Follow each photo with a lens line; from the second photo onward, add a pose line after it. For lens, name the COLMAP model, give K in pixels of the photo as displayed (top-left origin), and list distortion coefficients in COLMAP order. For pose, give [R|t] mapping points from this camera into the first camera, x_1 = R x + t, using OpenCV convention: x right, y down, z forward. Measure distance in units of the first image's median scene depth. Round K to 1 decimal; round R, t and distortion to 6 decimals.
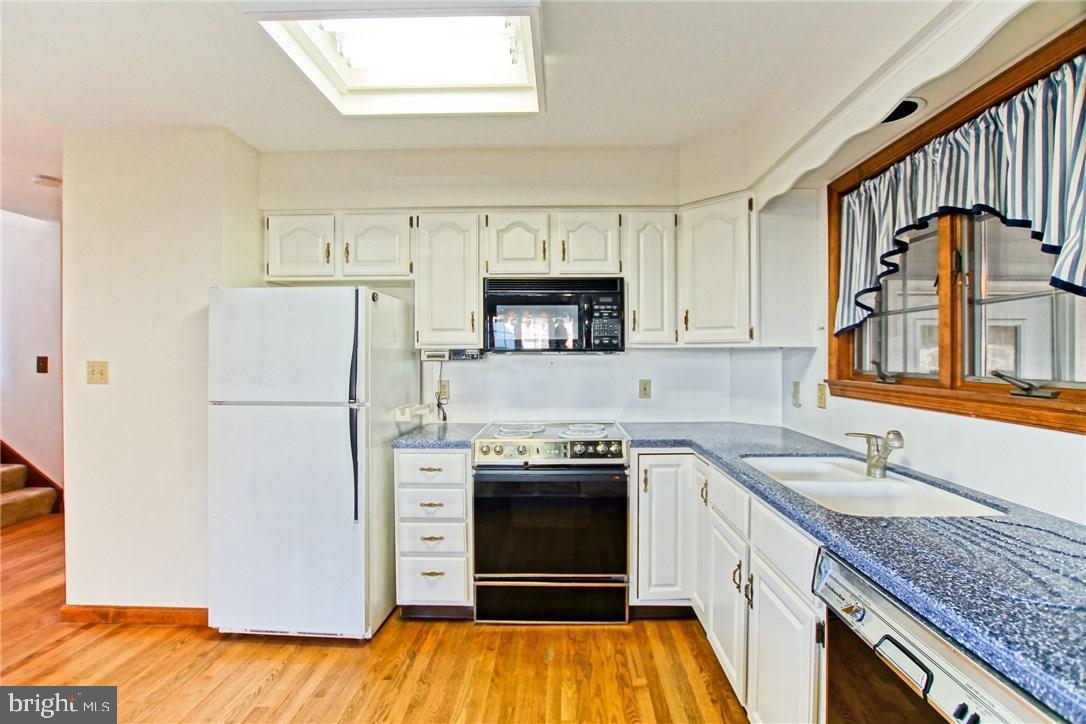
lens RADIAL K [[492.2, 0, 561.1], [0, 492.2, 359.0], [0, 0, 1]] dist [-0.027798, 0.000356]
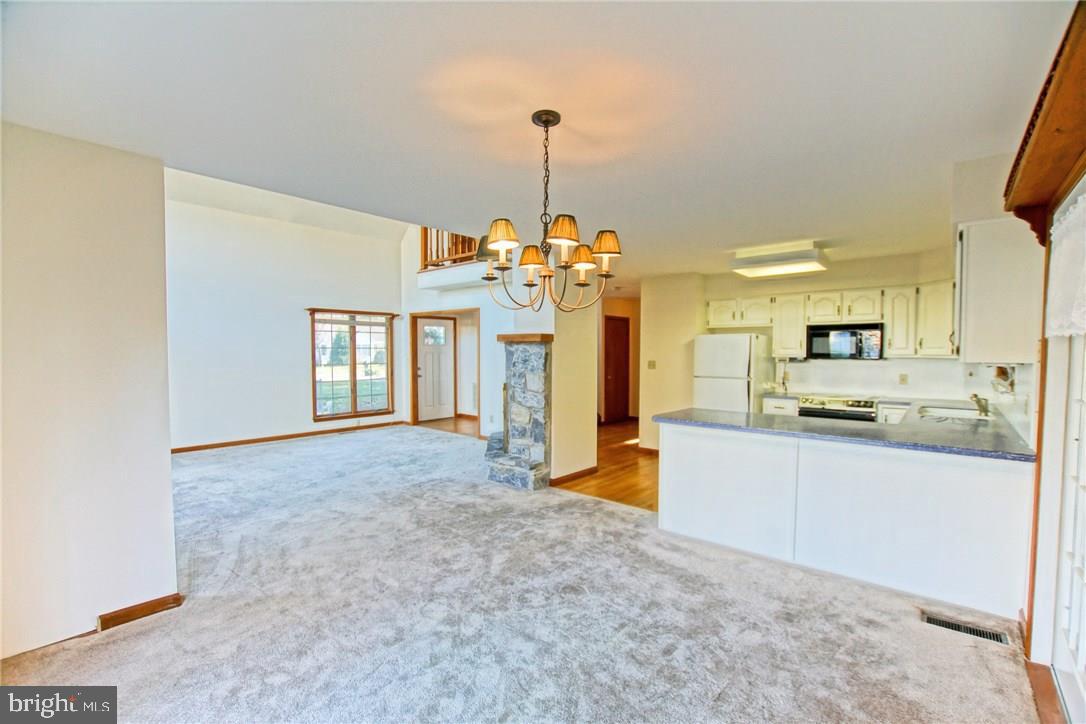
lens RADIAL K [[479.2, 0, 543.1], [0, 479.2, 368.0], [0, 0, 1]] dist [-0.027162, 0.000825]
pose [[0.756106, 0.024828, -0.653978, 0.382161], [-0.003289, 0.999412, 0.034141, -0.045552], [0.654441, -0.023663, 0.755743, -1.523418]]
